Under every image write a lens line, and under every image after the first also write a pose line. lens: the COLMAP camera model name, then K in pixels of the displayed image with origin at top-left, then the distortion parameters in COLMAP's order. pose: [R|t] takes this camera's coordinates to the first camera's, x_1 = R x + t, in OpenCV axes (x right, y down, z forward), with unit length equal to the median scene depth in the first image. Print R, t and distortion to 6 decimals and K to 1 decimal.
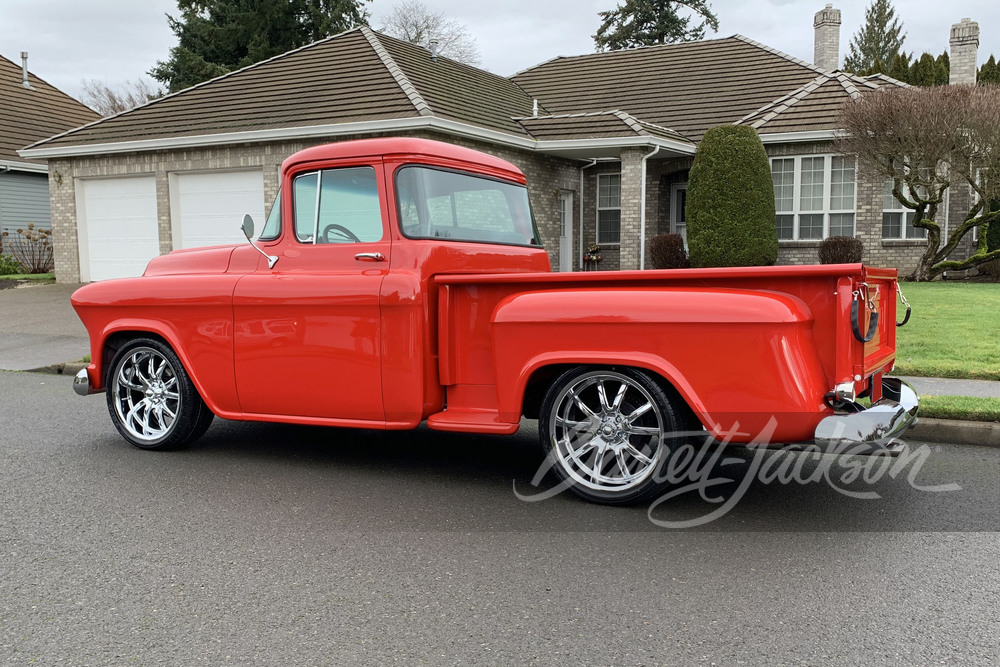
lens RADIAL K [[920.3, 0, 513.7], [0, 920.3, 368.2], [0, 0, 1]] dist [0.055864, -0.067182]
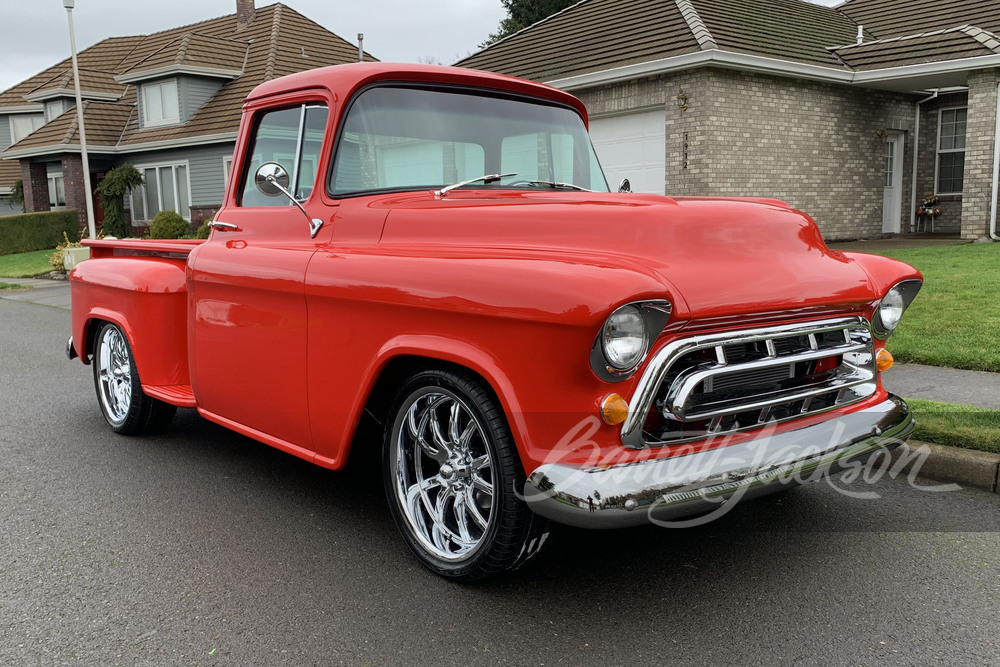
lens RADIAL K [[901.6, 0, 484.2], [0, 901.6, 348.7], [0, 0, 1]] dist [0.018005, -0.019742]
pose [[0.925505, 0.036801, -0.376944, 0.030007], [-0.027236, 0.999158, 0.030675, -0.012493], [0.377756, -0.018124, 0.925728, 0.108076]]
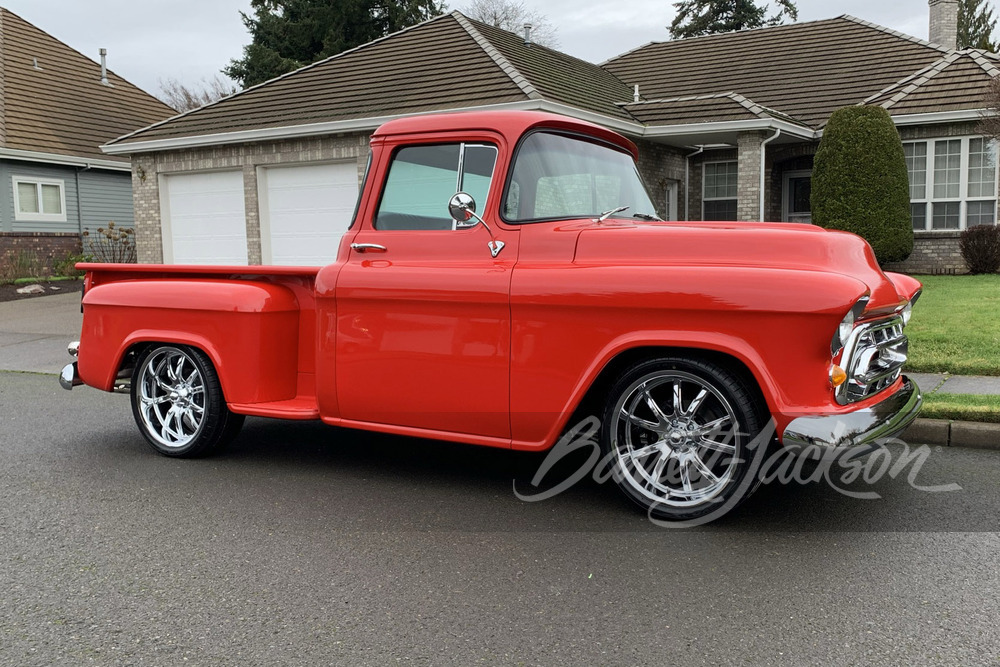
lens RADIAL K [[929.2, 0, 542.0], [0, 929.2, 360.0], [0, 0, 1]] dist [0.030798, -0.030404]
pose [[0.999263, -0.004367, -0.038146, -0.041400], [0.004093, 0.999965, -0.007264, -0.003779], [0.038176, 0.007103, 0.999246, 0.053536]]
